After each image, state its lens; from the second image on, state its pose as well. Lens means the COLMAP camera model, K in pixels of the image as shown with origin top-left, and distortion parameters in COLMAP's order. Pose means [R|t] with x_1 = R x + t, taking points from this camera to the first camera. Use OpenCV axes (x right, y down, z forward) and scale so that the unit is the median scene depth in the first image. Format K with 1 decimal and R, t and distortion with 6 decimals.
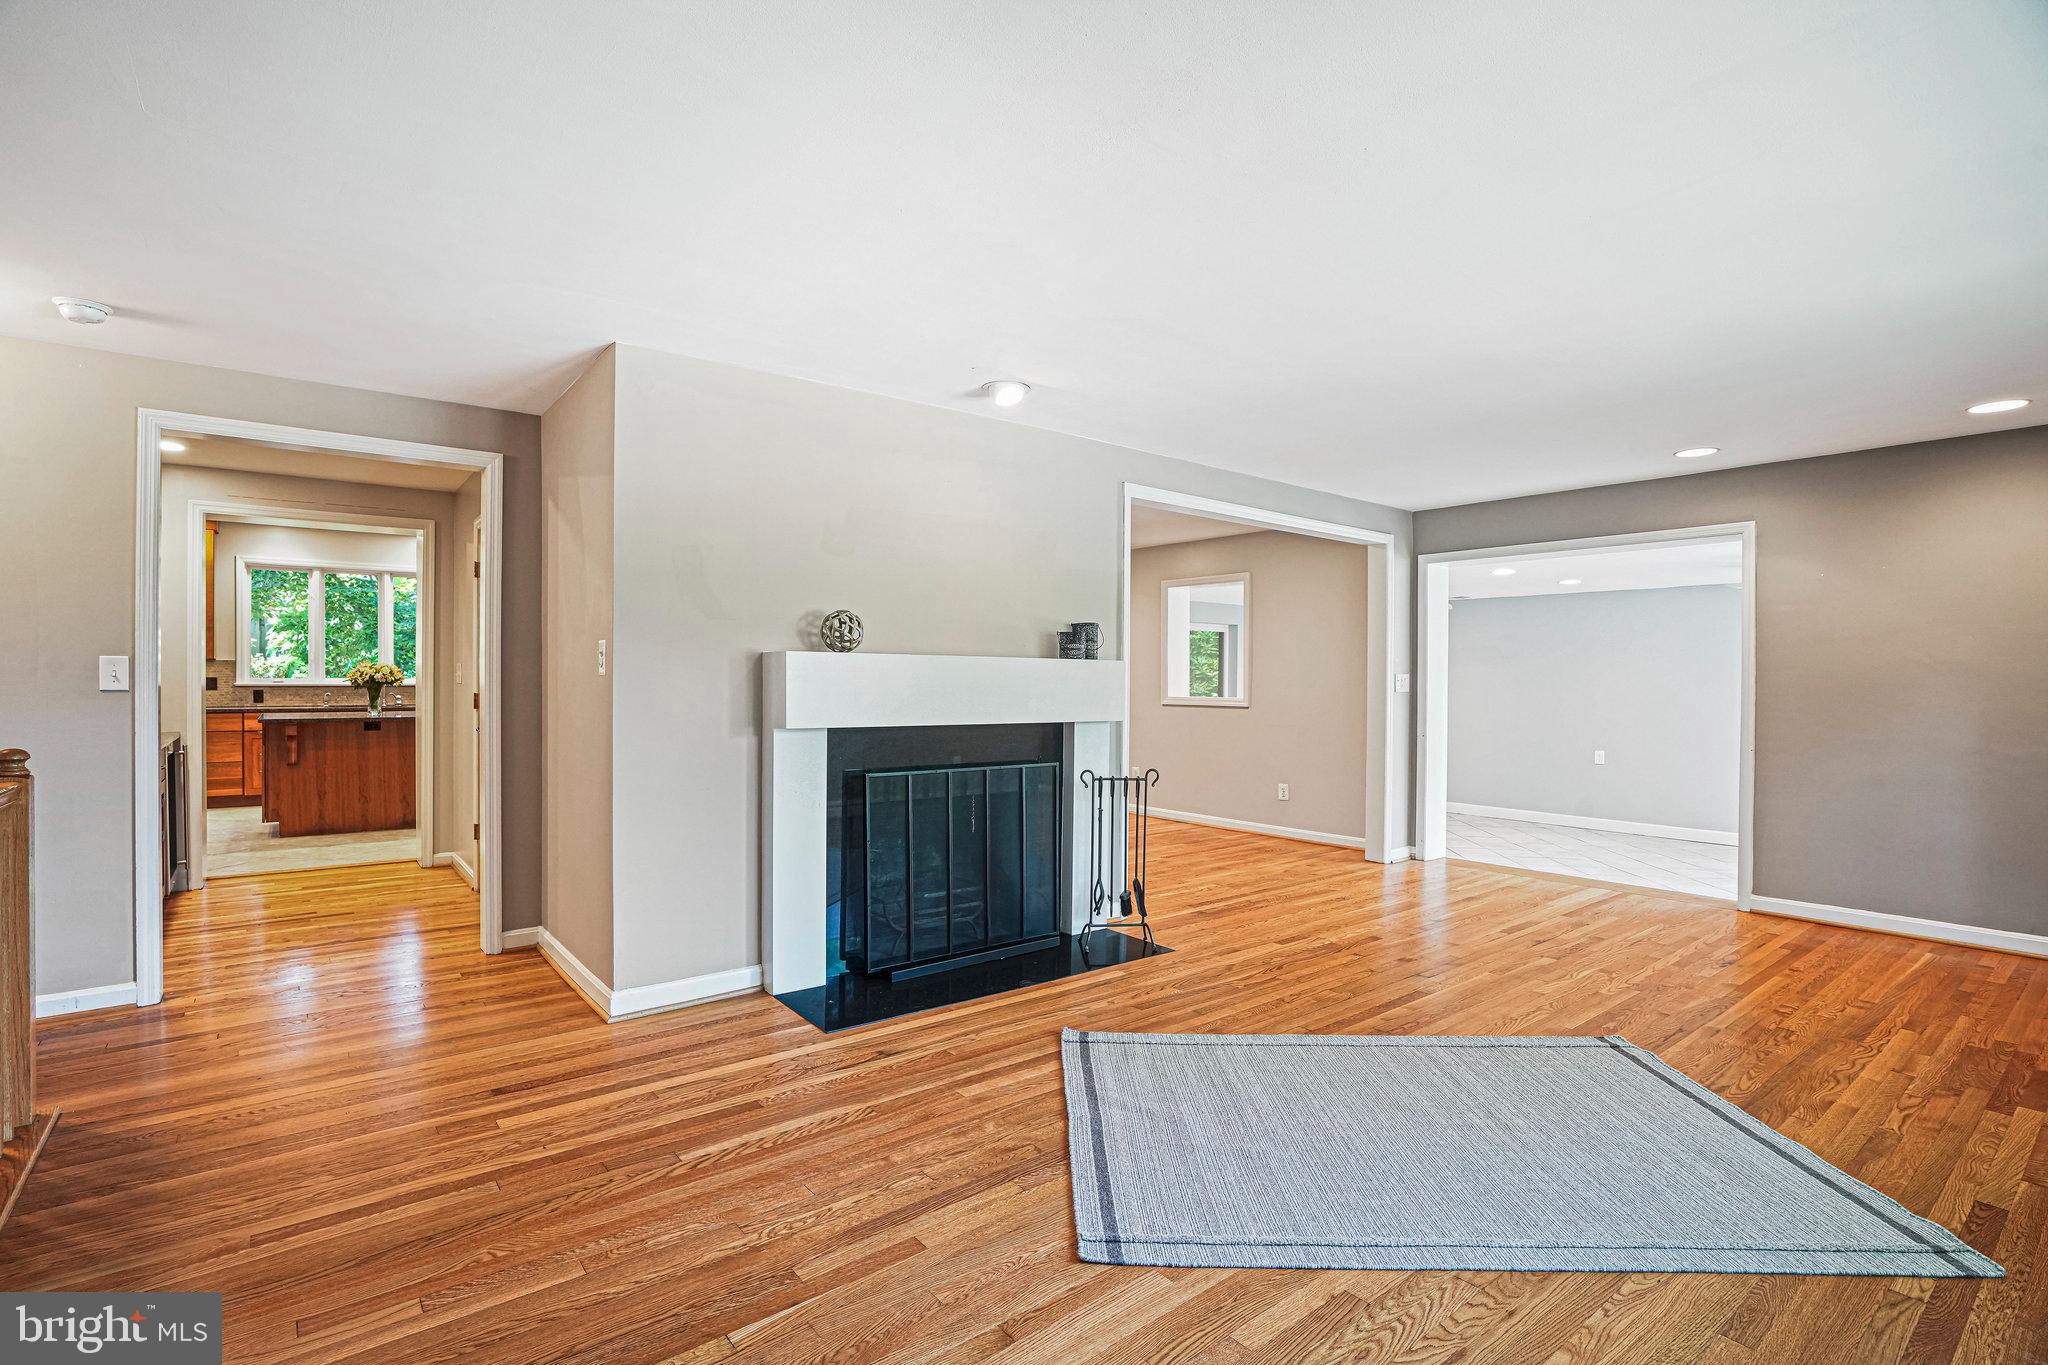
lens RADIAL K [[989.4, 0, 1024.0], [0, 989.4, 683.6], [0, 0, 1]] dist [-0.043531, 0.015555]
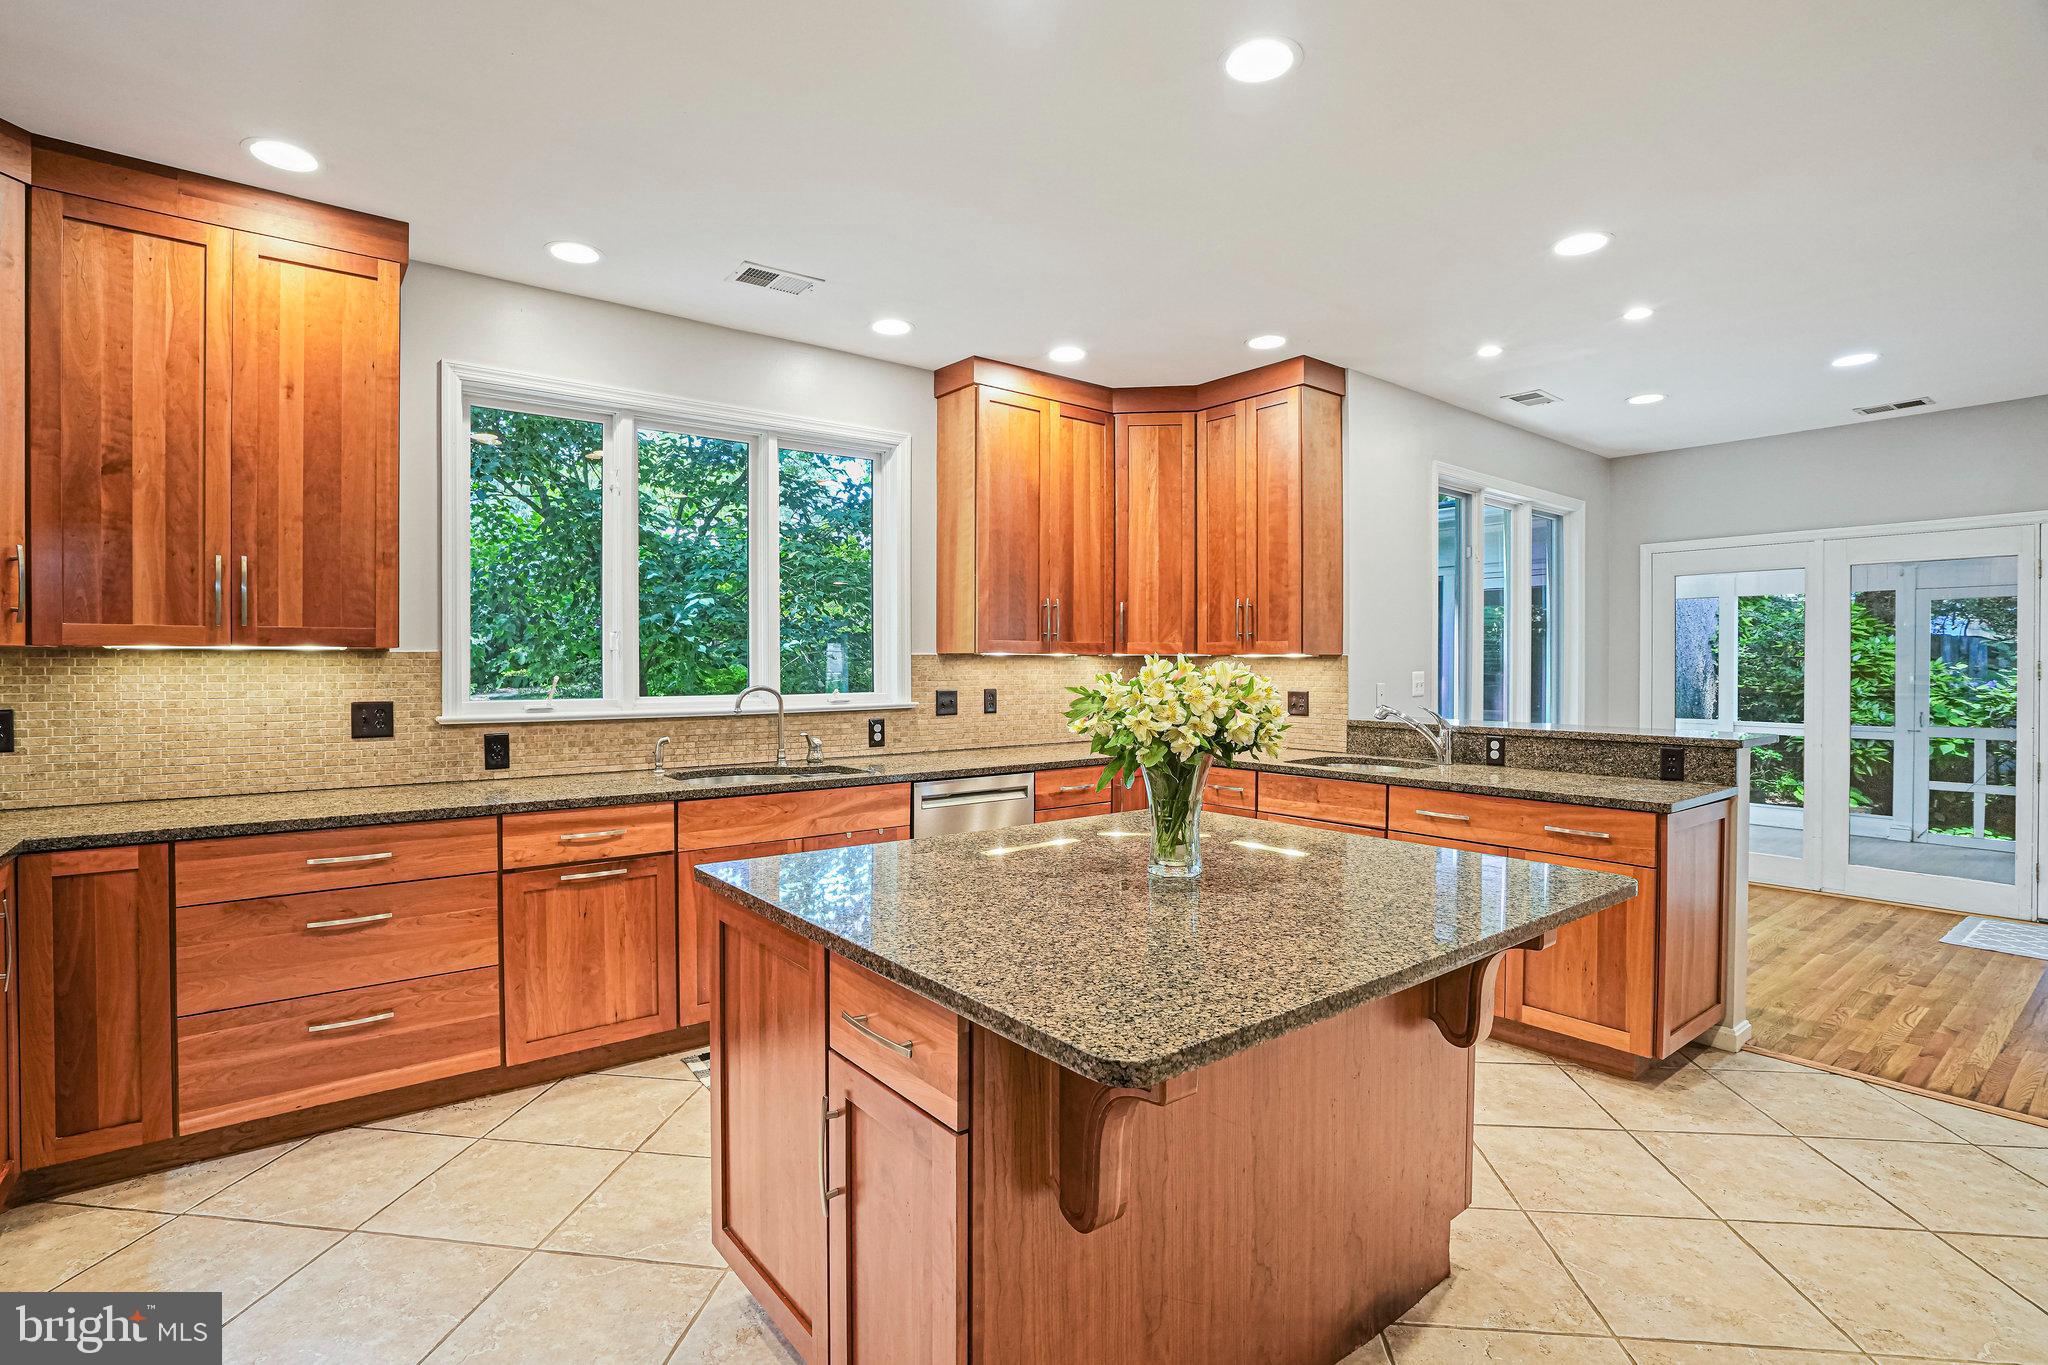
lens RADIAL K [[989.4, 0, 1015.1], [0, 989.4, 676.3], [0, 0, 1]] dist [-0.043531, 0.015555]
pose [[0.999993, 0.002377, 0.002898, -0.602392], [-0.002426, 0.999854, 0.016940, -0.022040], [-0.002858, -0.016947, 0.999852, 0.637912]]
